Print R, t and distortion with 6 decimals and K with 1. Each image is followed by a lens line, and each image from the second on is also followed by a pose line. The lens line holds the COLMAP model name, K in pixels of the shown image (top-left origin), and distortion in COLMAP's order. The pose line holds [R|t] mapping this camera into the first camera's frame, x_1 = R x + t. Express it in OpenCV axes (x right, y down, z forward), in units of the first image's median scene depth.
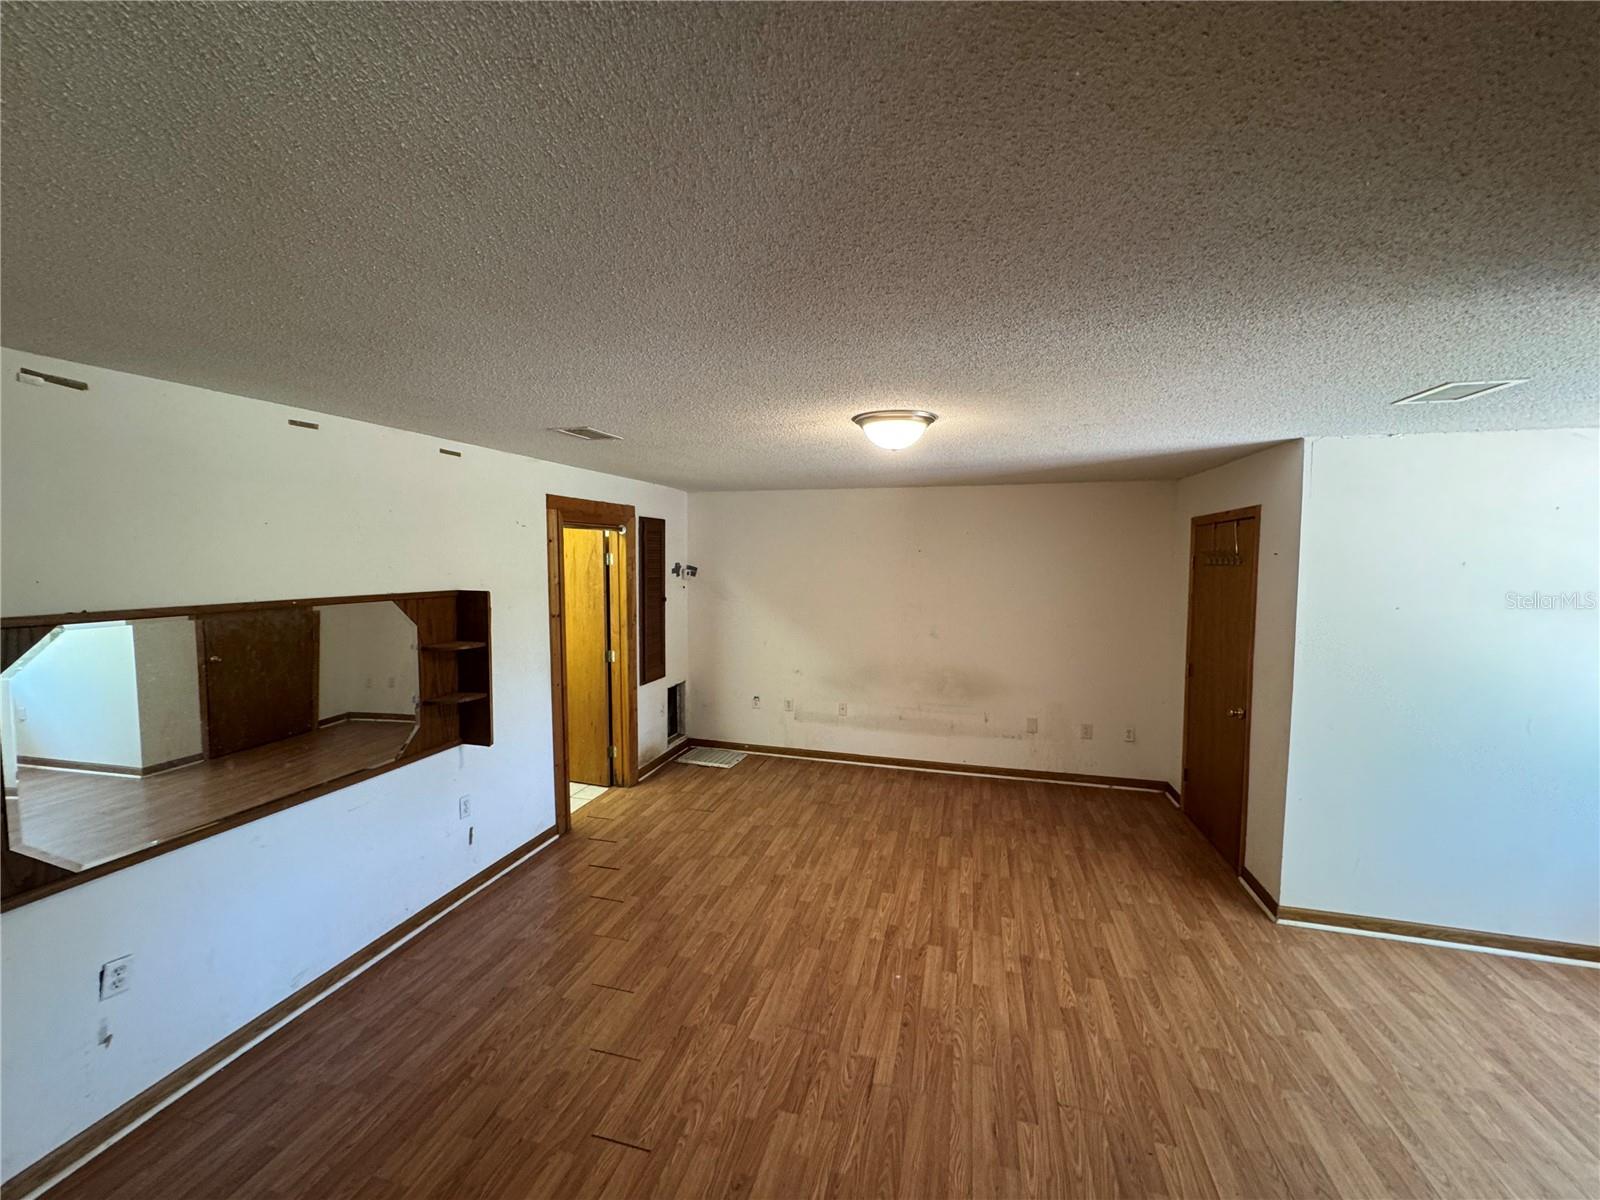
lens RADIAL K [[637.4, 0, 797.2], [0, 637.4, 600.1], [0, 0, 1]] dist [-0.001799, 0.000779]
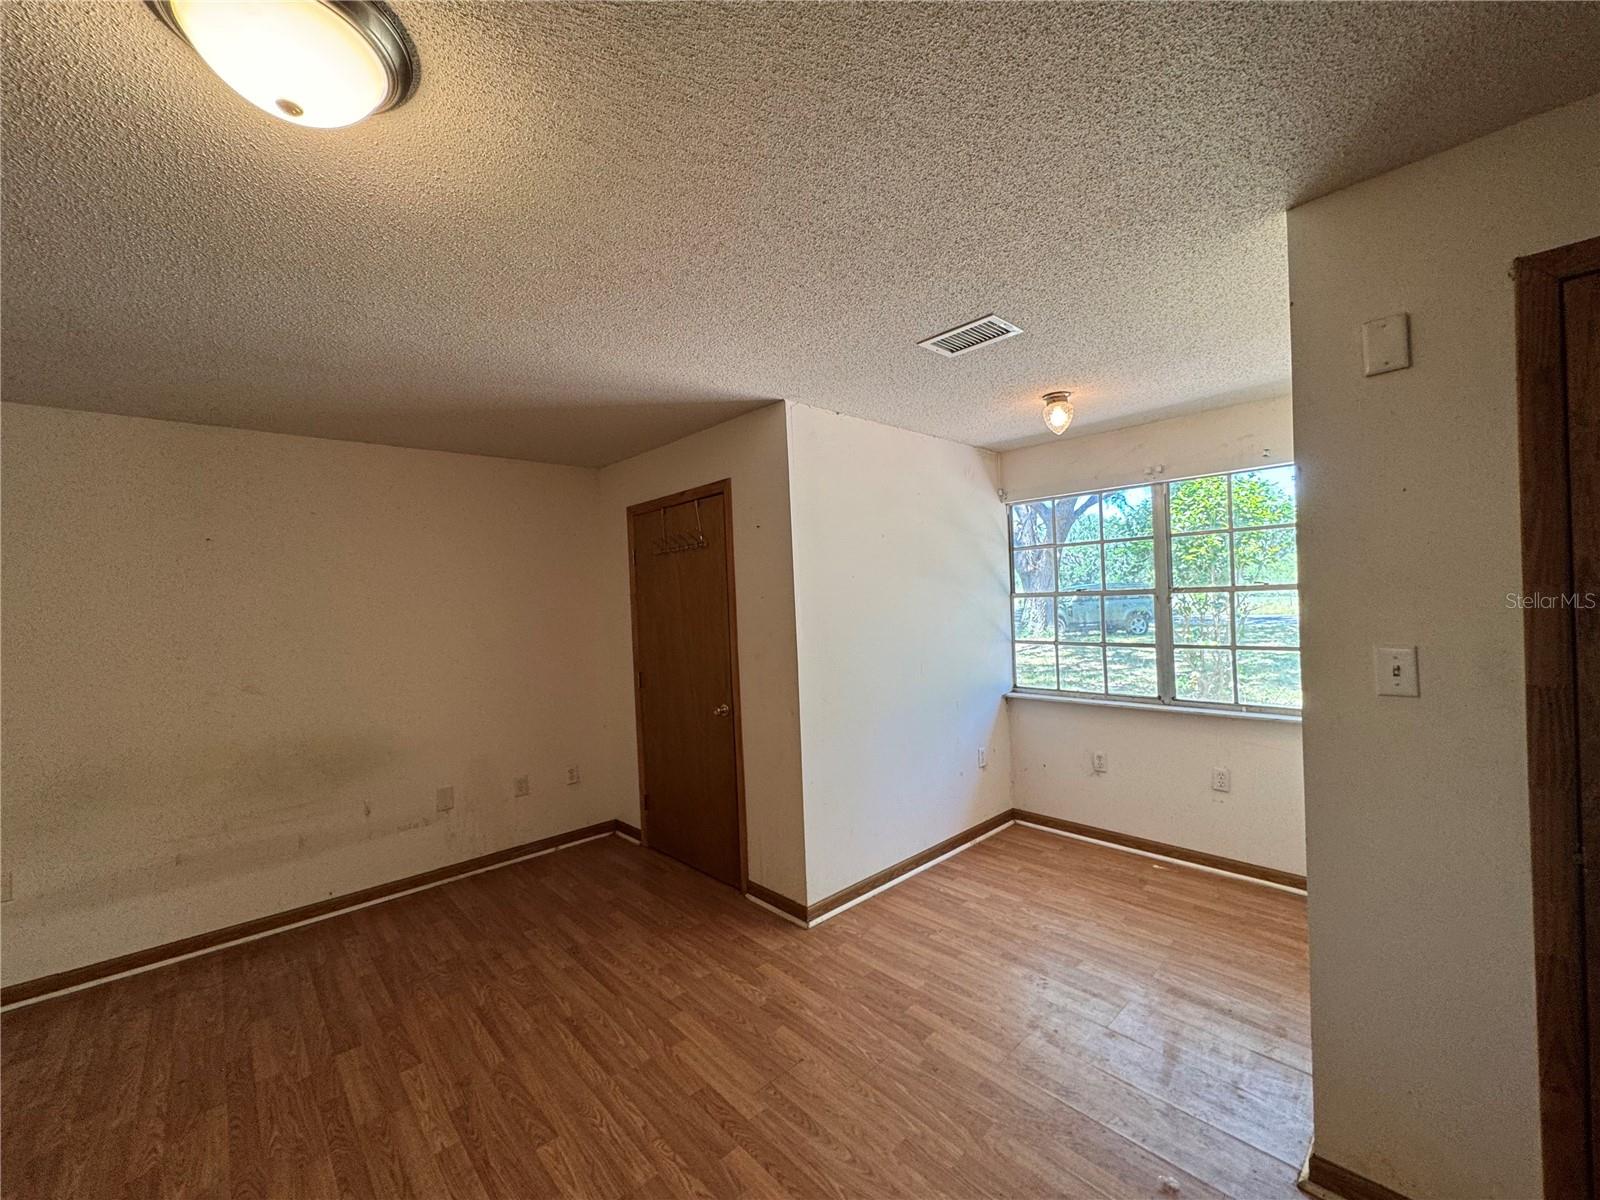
lens RADIAL K [[637.4, 0, 797.2], [0, 637.4, 600.1], [0, 0, 1]] dist [-0.001799, 0.000779]
pose [[0.528776, -0.022955, 0.848451, -0.009095], [0.100563, 0.994287, -0.035772, 0.064617], [-0.842783, 0.104238, 0.528064, 0.415518]]
